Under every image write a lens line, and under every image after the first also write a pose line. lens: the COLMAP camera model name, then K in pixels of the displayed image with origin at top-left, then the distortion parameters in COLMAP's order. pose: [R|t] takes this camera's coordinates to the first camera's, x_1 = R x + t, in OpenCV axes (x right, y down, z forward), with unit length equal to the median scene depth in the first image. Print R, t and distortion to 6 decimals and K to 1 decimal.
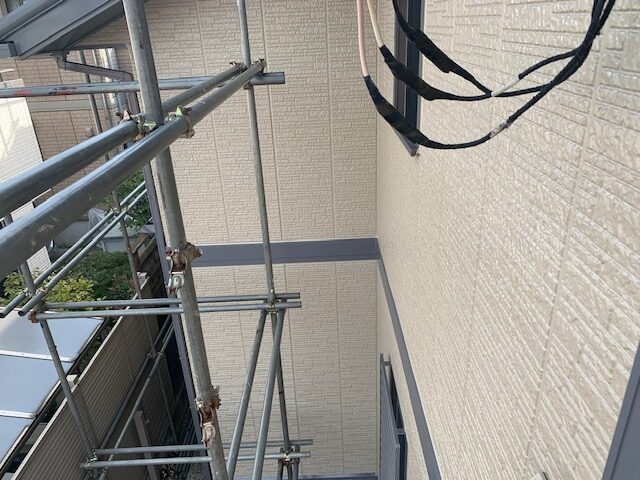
lens RADIAL K [[494.1, 0, 322.2], [0, 494.1, 240.6], [0, 0, 1]] dist [0.008726, -0.002491]
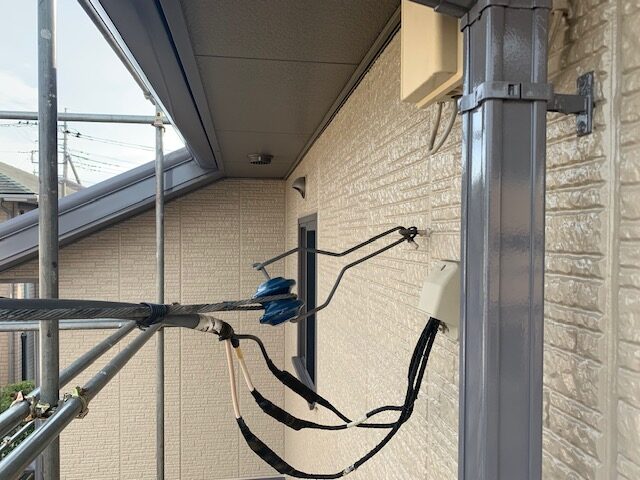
lens RADIAL K [[494.1, 0, 317.9], [0, 494.1, 240.6], [0, 0, 1]] dist [0.008726, -0.002491]
pose [[0.988213, 0.052551, 0.143779, 0.045126], [0.007905, 0.920462, -0.390753, -0.140457], [-0.152878, 0.387284, 0.909197, -0.141546]]
